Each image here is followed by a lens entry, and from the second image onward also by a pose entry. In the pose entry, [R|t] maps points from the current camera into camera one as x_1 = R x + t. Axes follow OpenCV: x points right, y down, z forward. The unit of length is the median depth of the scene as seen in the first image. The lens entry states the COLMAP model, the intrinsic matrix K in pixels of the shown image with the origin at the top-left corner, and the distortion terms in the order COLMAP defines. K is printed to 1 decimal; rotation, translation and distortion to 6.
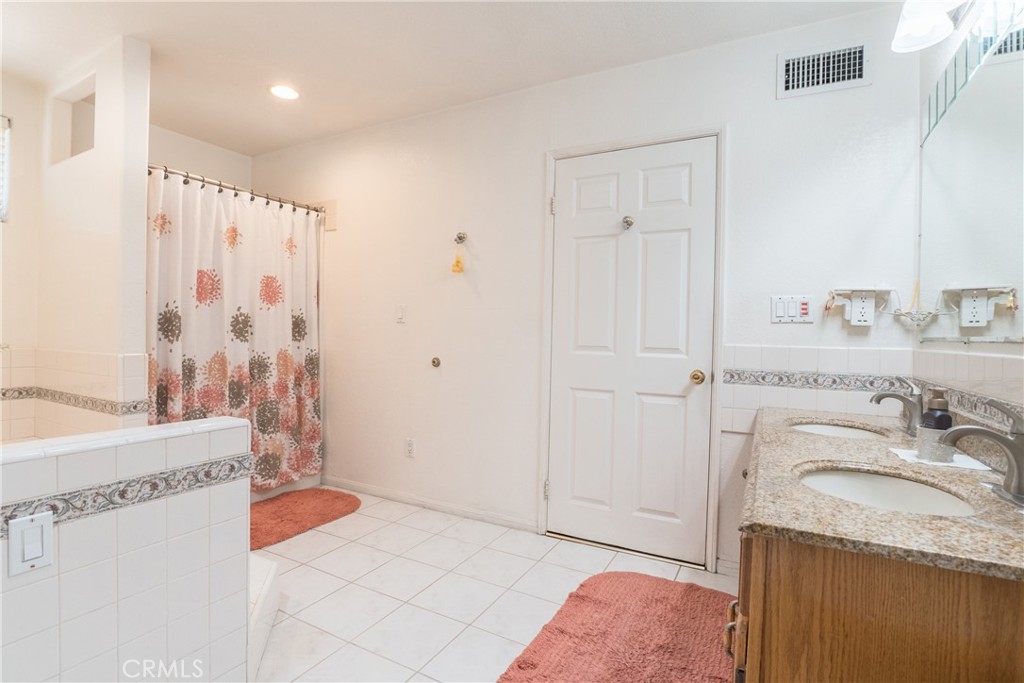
lens RADIAL K [[495.6, 0, 509.1], [0, 495.6, 338.2], [0, 0, 1]] dist [-0.032283, 0.000230]
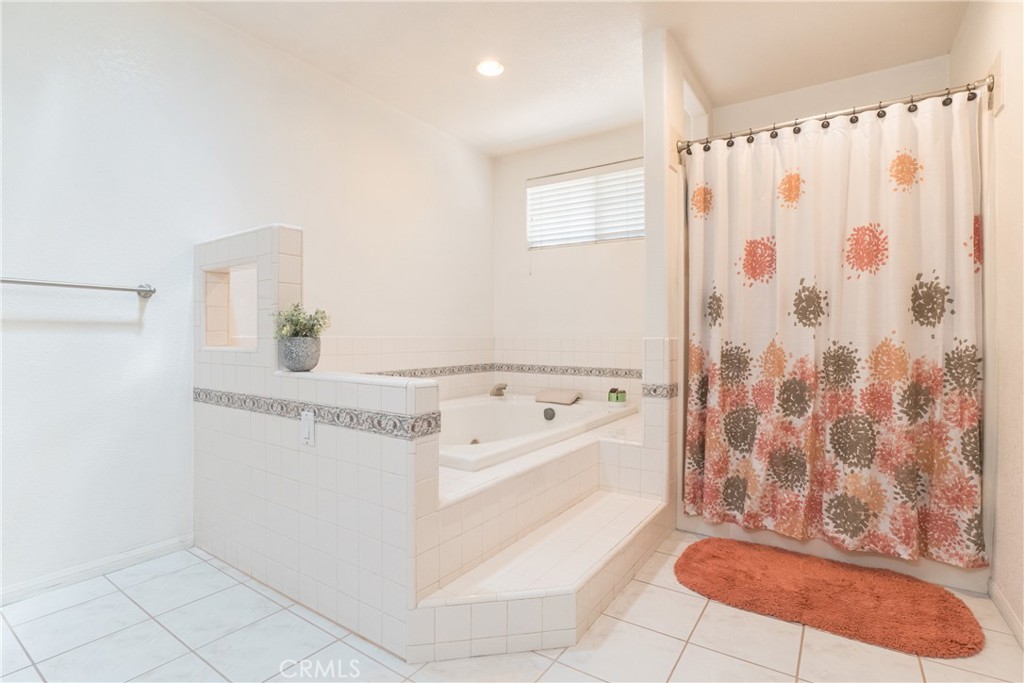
lens RADIAL K [[495.6, 0, 508.2], [0, 495.6, 339.8], [0, 0, 1]] dist [-0.032283, 0.000230]
pose [[-0.104021, -0.014924, -0.994463, 0.221555], [-0.015146, 0.999795, -0.013420, 0.043435], [0.994460, 0.013667, -0.104226, 0.636243]]
